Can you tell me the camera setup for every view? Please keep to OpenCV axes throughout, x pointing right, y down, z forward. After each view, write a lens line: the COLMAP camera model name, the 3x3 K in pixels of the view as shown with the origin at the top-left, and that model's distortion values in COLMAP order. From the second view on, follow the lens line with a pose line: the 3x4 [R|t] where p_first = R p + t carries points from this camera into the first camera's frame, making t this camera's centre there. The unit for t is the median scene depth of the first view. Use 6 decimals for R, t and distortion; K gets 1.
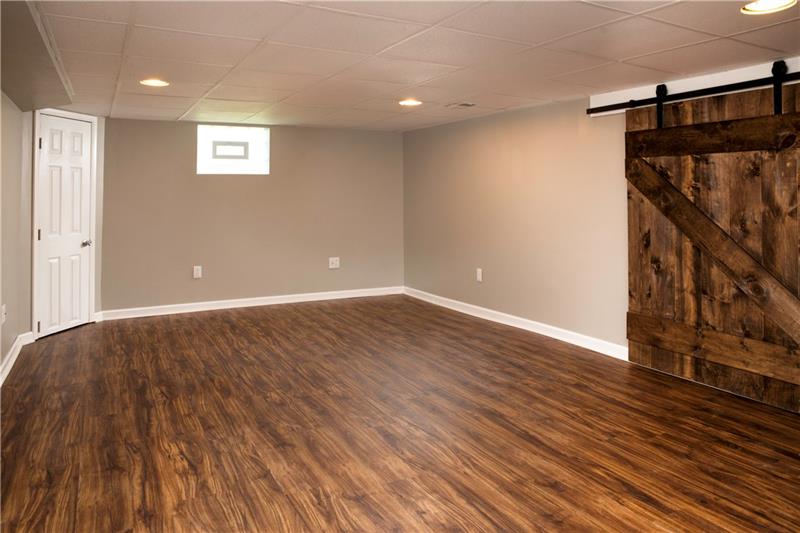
lens RADIAL K [[556.6, 0, 398.9], [0, 556.6, 265.0], [0, 0, 1]] dist [-0.071965, 0.049739]
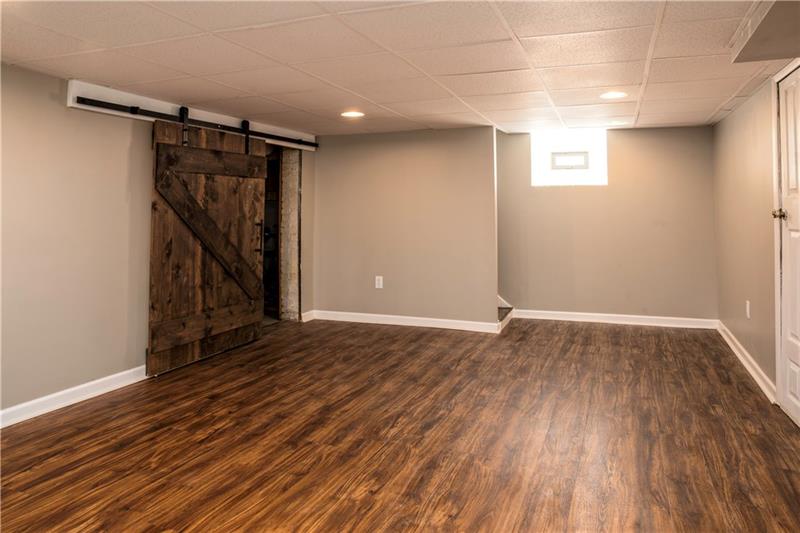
lens RADIAL K [[556.6, 0, 398.9], [0, 556.6, 267.5], [0, 0, 1]] dist [-0.071965, 0.049739]
pose [[-0.635140, -0.082689, 0.767958, -0.689081], [0.094396, 0.978490, 0.183428, -0.176025], [-0.766607, 0.188995, -0.613673, 1.427763]]
